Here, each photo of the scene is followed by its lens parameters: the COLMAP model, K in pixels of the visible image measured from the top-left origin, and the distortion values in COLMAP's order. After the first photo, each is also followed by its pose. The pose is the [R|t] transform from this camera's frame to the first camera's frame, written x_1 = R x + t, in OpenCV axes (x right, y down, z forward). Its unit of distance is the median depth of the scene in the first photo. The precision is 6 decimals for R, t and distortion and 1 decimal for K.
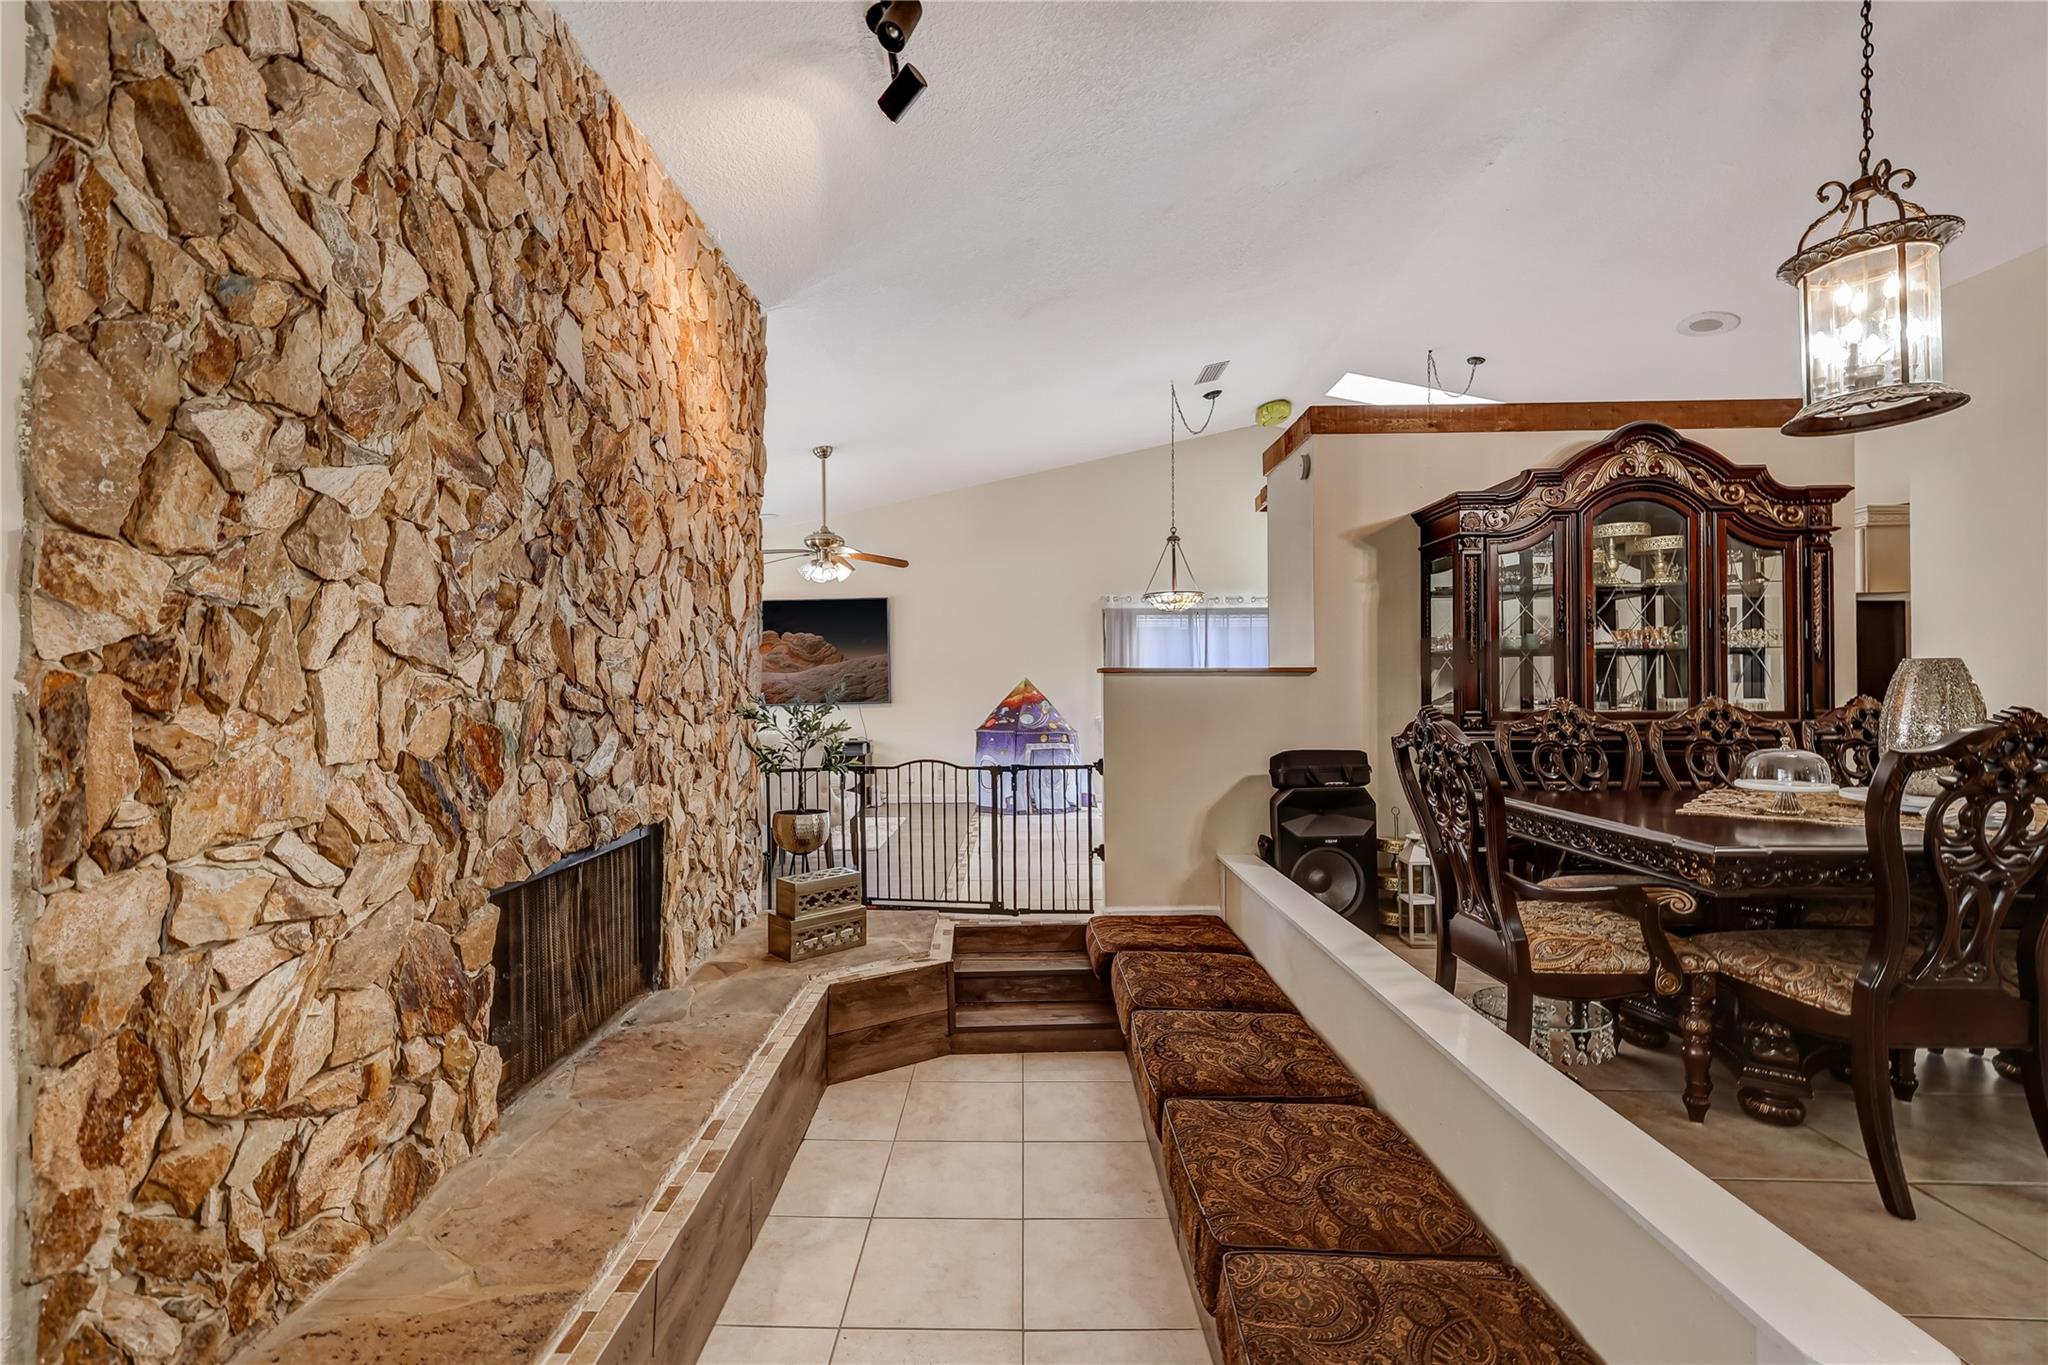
lens RADIAL K [[874.6, 0, 1010.3], [0, 874.6, 678.9], [0, 0, 1]] dist [0.003269, 0.000457]
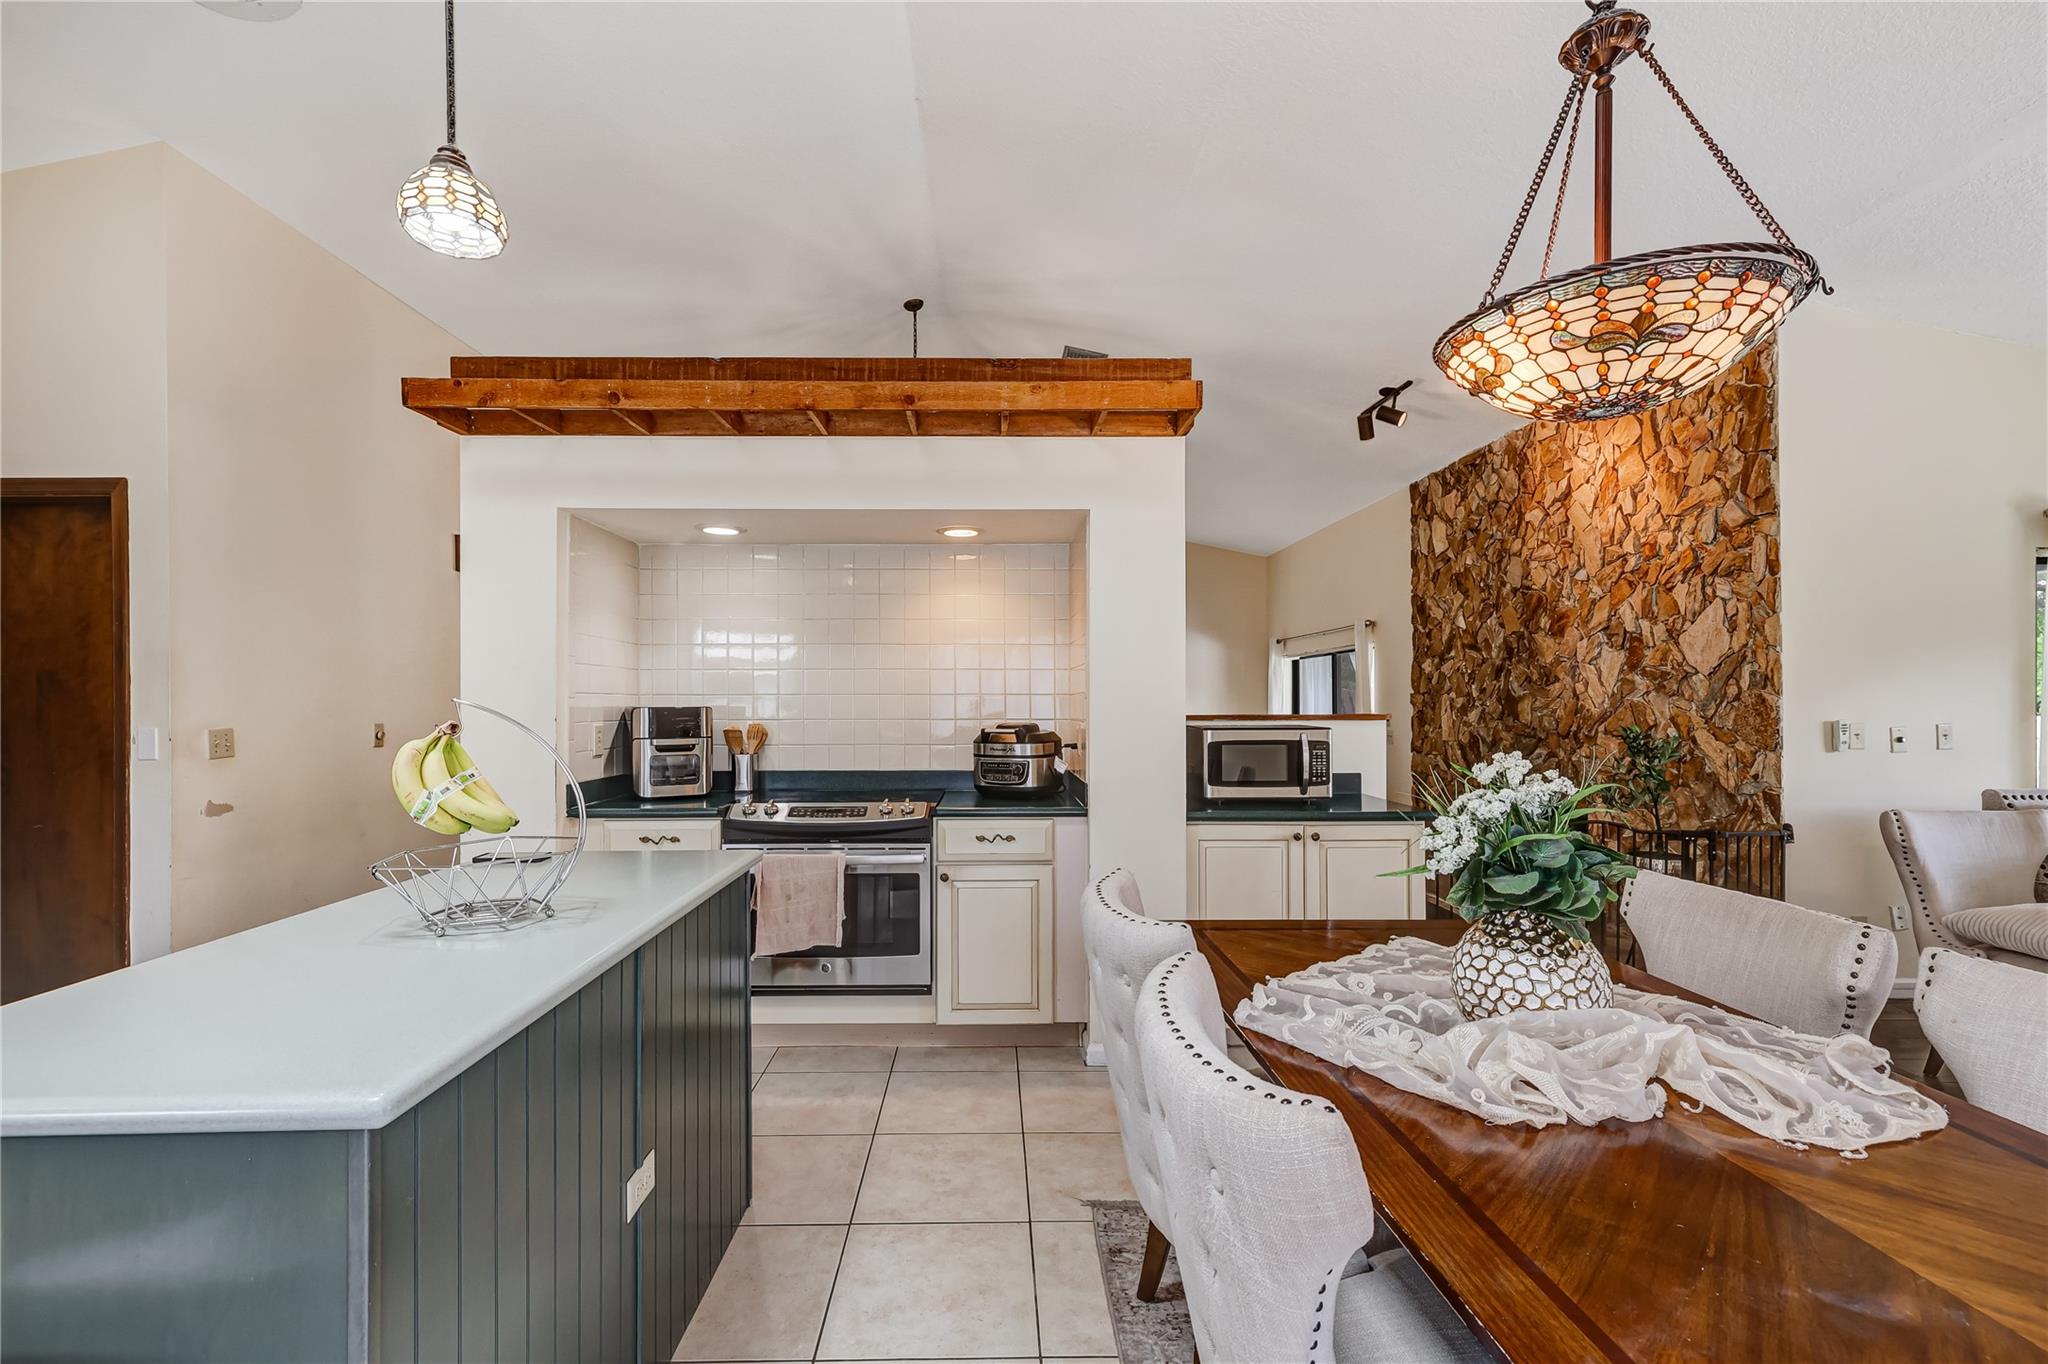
lens RADIAL K [[868.5, 0, 995.2], [0, 868.5, 689.2], [0, 0, 1]] dist [0.002091, 0.005359]
pose [[-0.999605, 0.008042, -0.026946, 1.189353], [0.008704, 0.999661, -0.024553, -0.046616], [0.026739, -0.024777, -0.999335, 4.344147]]
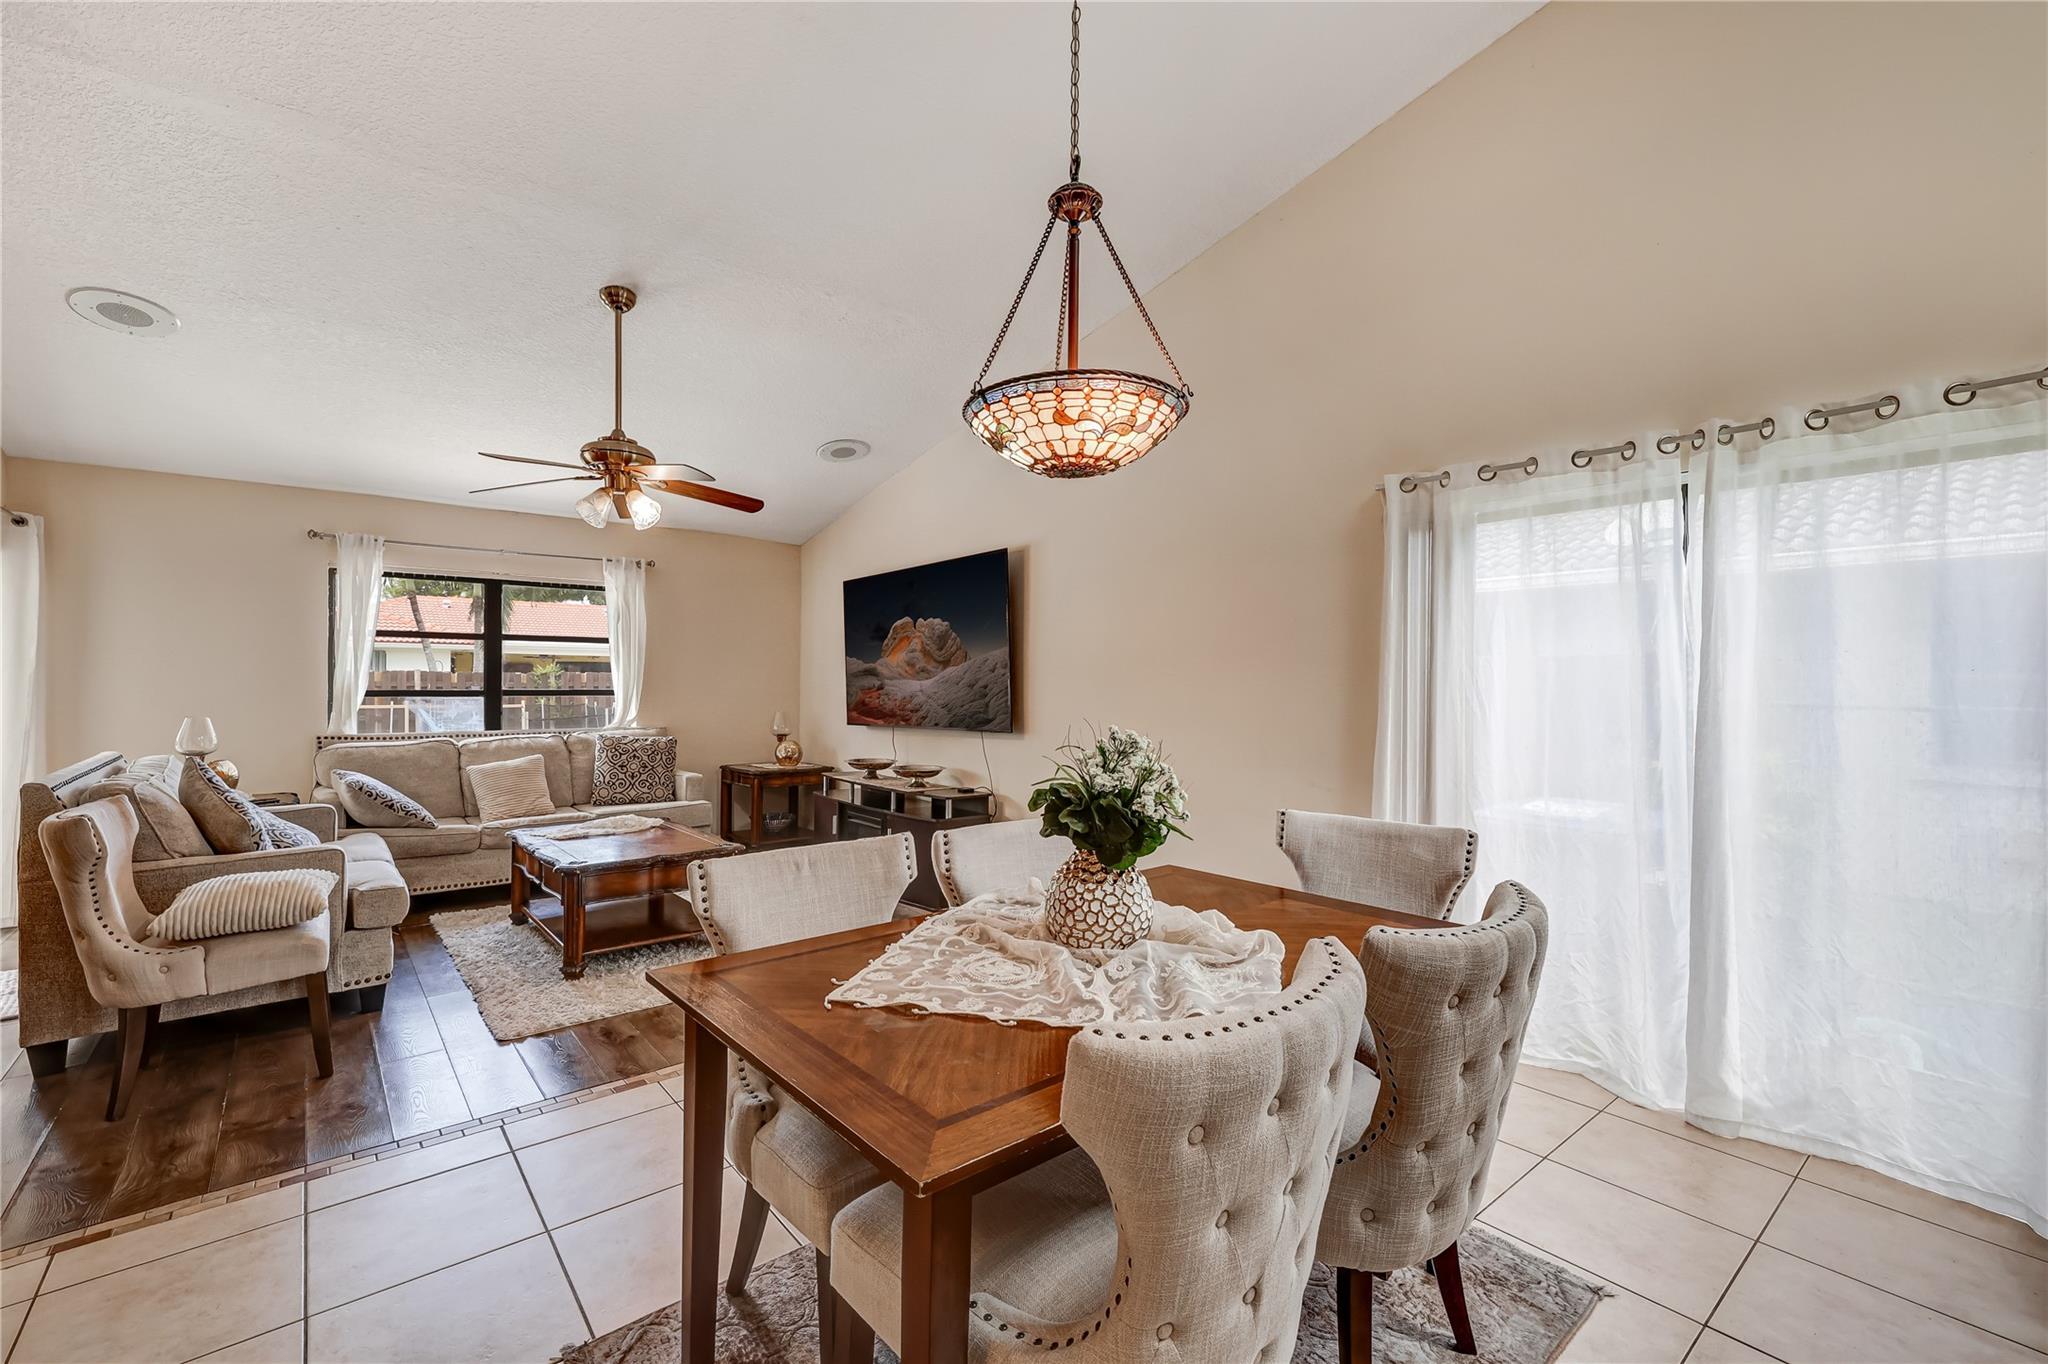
lens RADIAL K [[867.8, 0, 1000.6], [0, 867.8, 681.7], [0, 0, 1]] dist [0.003489, 0.000033]
pose [[0.640626, 0.010451, -0.767782, 1.374537], [0.000406, 0.999903, 0.013950, -0.067434], [0.767853, -0.009248, 0.640559, 2.972169]]
